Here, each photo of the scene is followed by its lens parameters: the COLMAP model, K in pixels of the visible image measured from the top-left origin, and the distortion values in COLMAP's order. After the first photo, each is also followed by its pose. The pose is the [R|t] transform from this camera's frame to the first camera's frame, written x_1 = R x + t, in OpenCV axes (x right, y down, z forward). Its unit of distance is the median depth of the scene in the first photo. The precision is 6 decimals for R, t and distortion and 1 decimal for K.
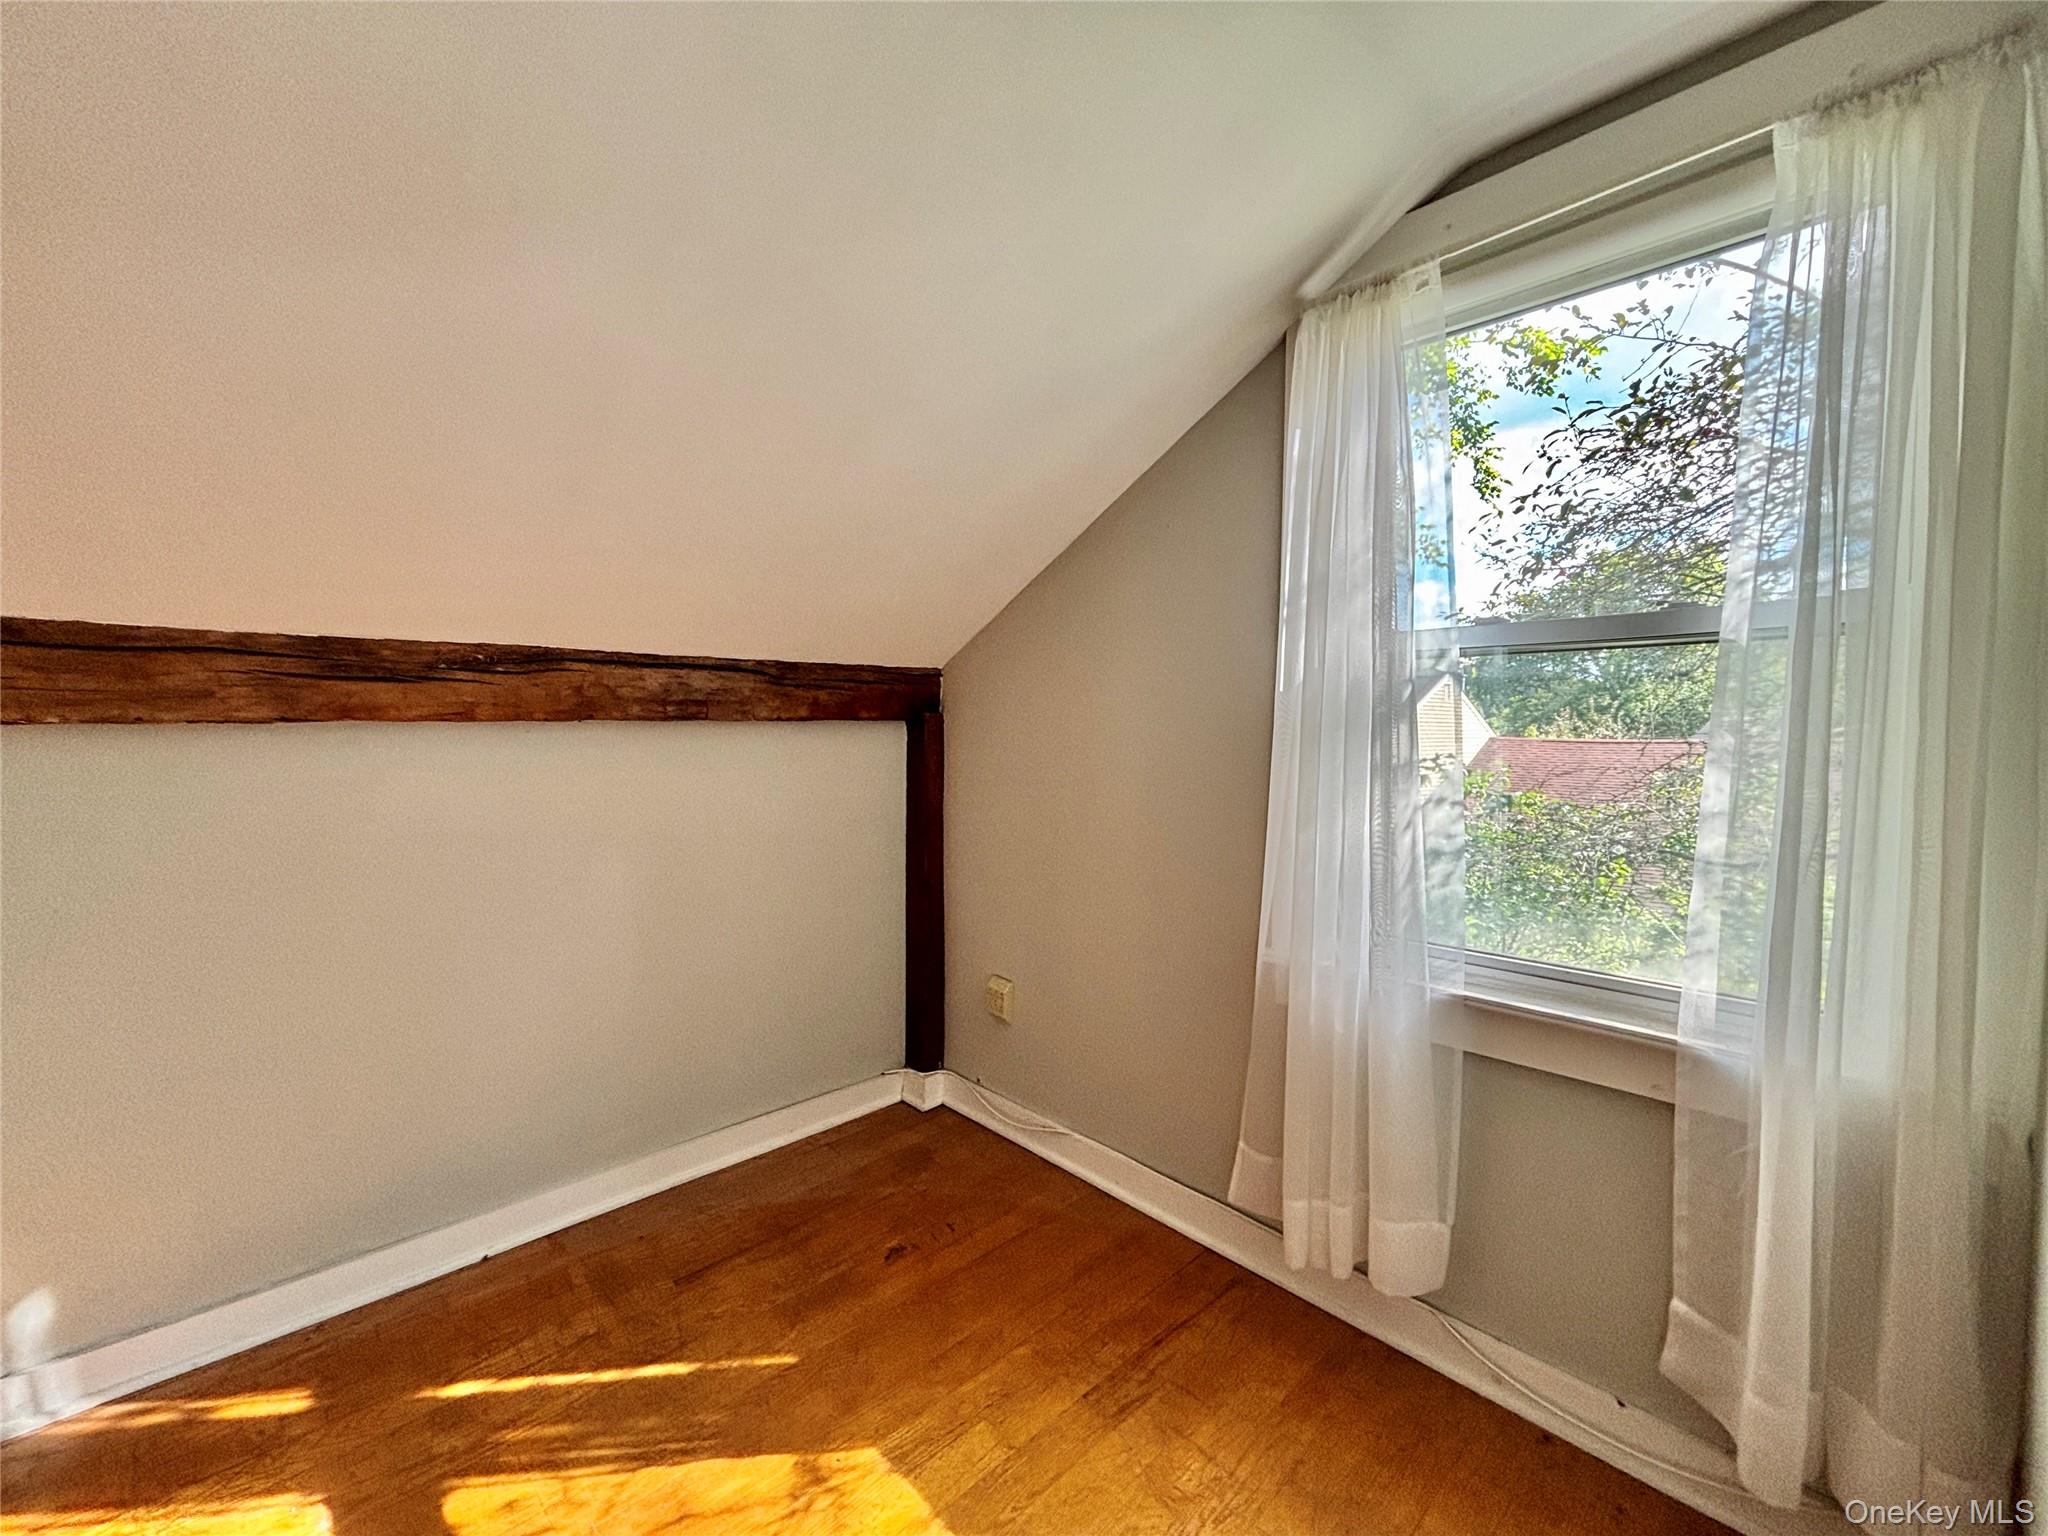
lens RADIAL K [[829.0, 0, 1024.9], [0, 829.0, 762.5], [0, 0, 1]] dist [-0.001444, -0.000120]
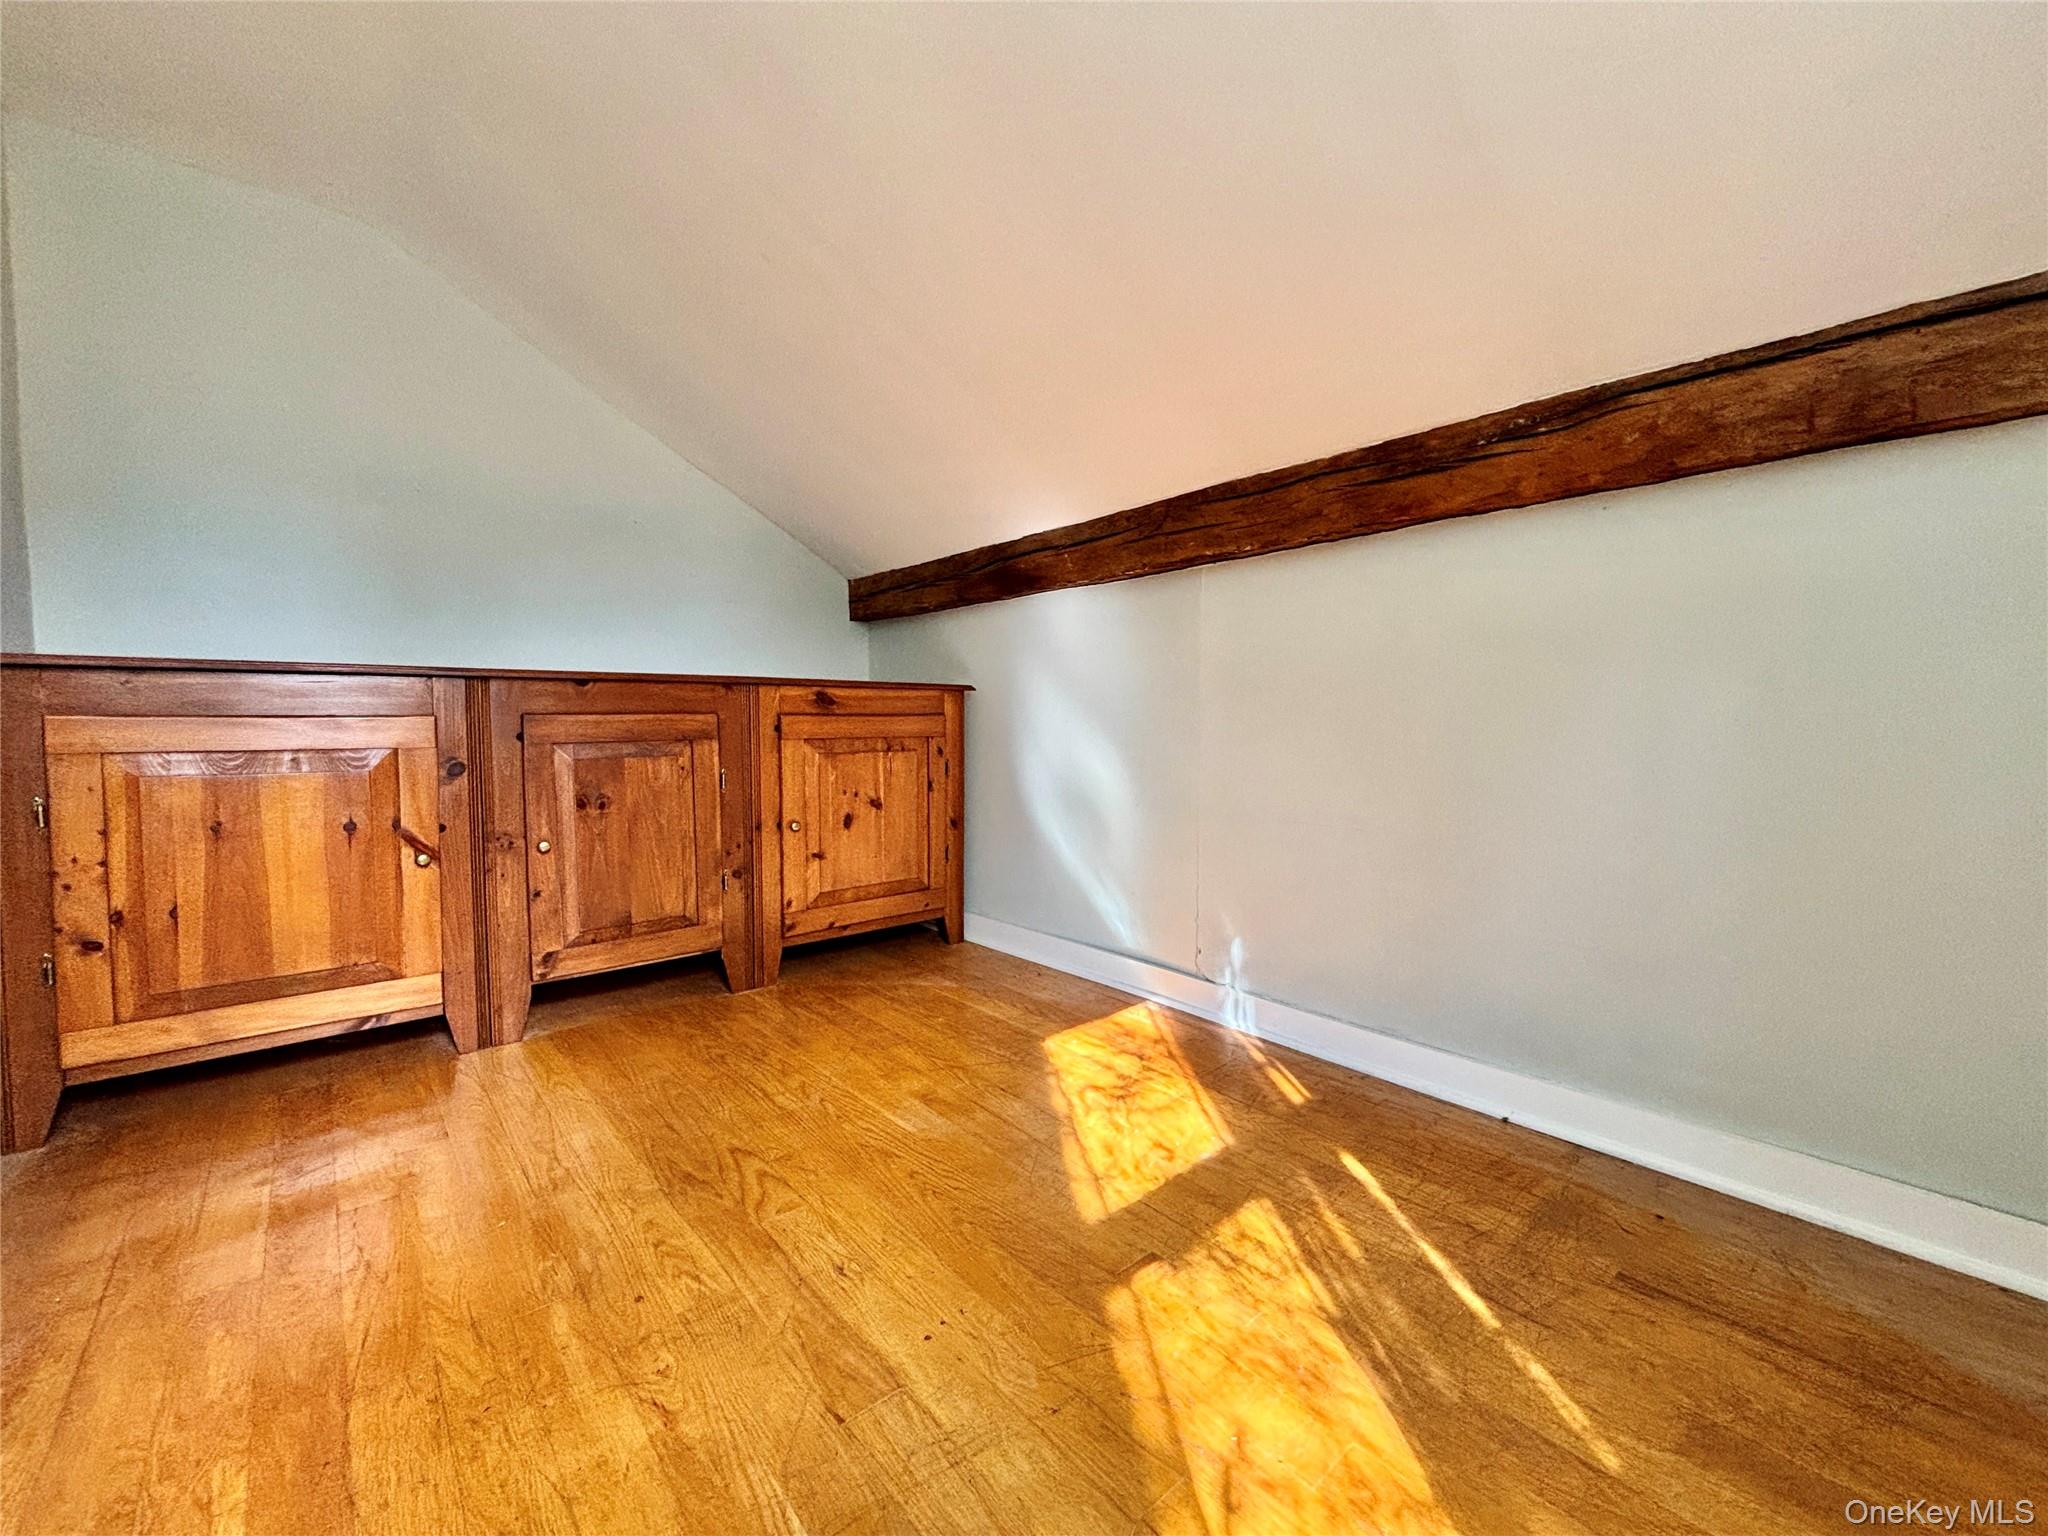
lens RADIAL K [[829.0, 0, 1024.9], [0, 829.0, 762.5], [0, 0, 1]] dist [-0.001444, -0.000120]
pose [[-0.058059, 0.046711, -0.997220, 0.254193], [-0.052360, 0.997387, 0.049767, 0.212776], [0.996939, 0.055103, -0.055461, 0.544651]]
